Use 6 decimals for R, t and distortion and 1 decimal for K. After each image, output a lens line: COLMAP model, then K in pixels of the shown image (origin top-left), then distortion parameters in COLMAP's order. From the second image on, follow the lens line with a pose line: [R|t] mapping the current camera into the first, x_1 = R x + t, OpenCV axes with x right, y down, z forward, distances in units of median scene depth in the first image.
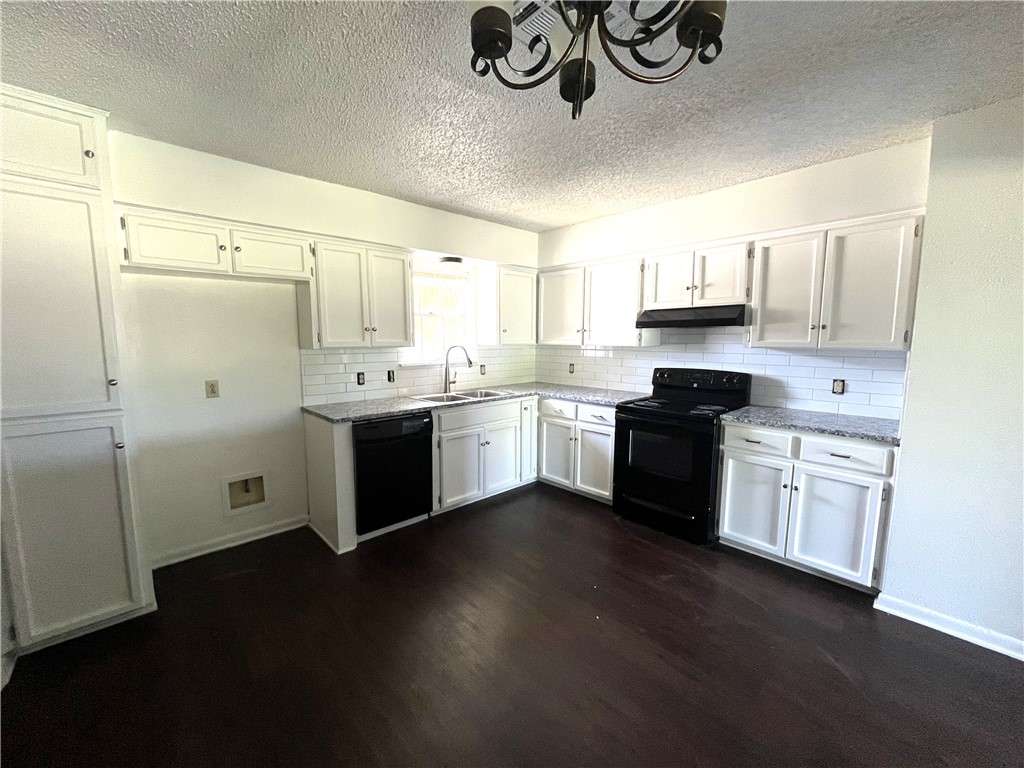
lens RADIAL K [[412.6, 0, 516.3], [0, 412.6, 387.6], [0, 0, 1]] dist [0.013826, -0.000071]
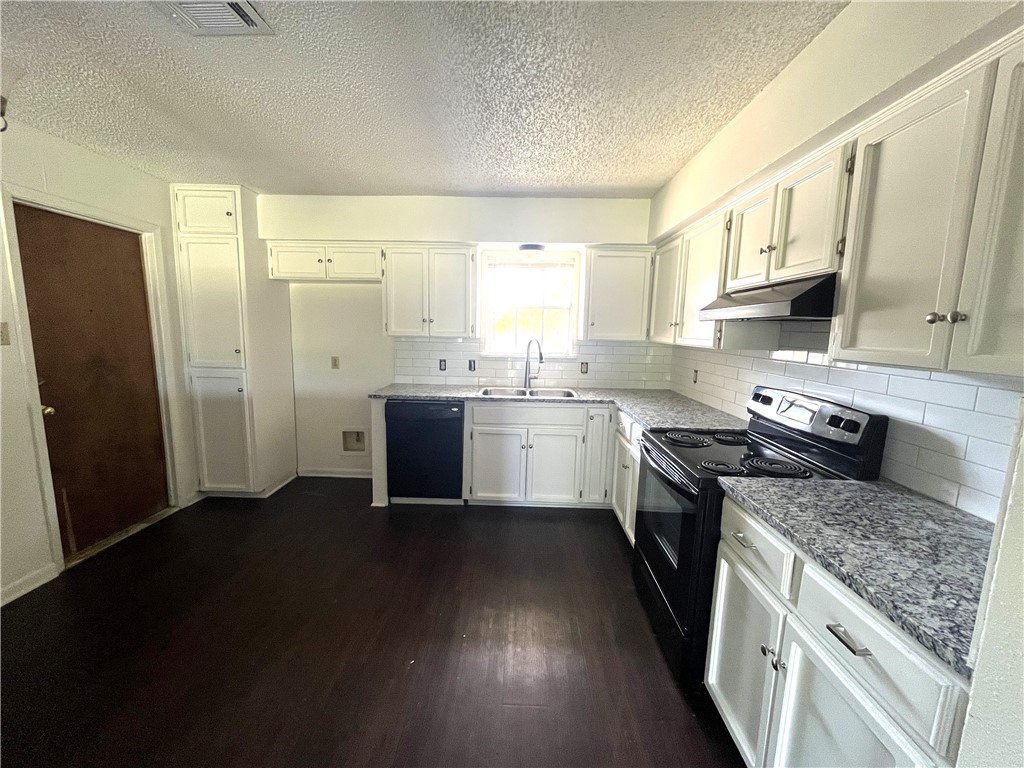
lens RADIAL K [[412.6, 0, 516.3], [0, 412.6, 387.6], [0, 0, 1]] dist [0.013826, -0.000071]
pose [[0.717785, 0.115321, -0.686648, 0.581695], [-0.106753, 0.992756, 0.055137, -0.047043], [0.688032, 0.033725, 0.724896, 0.351669]]
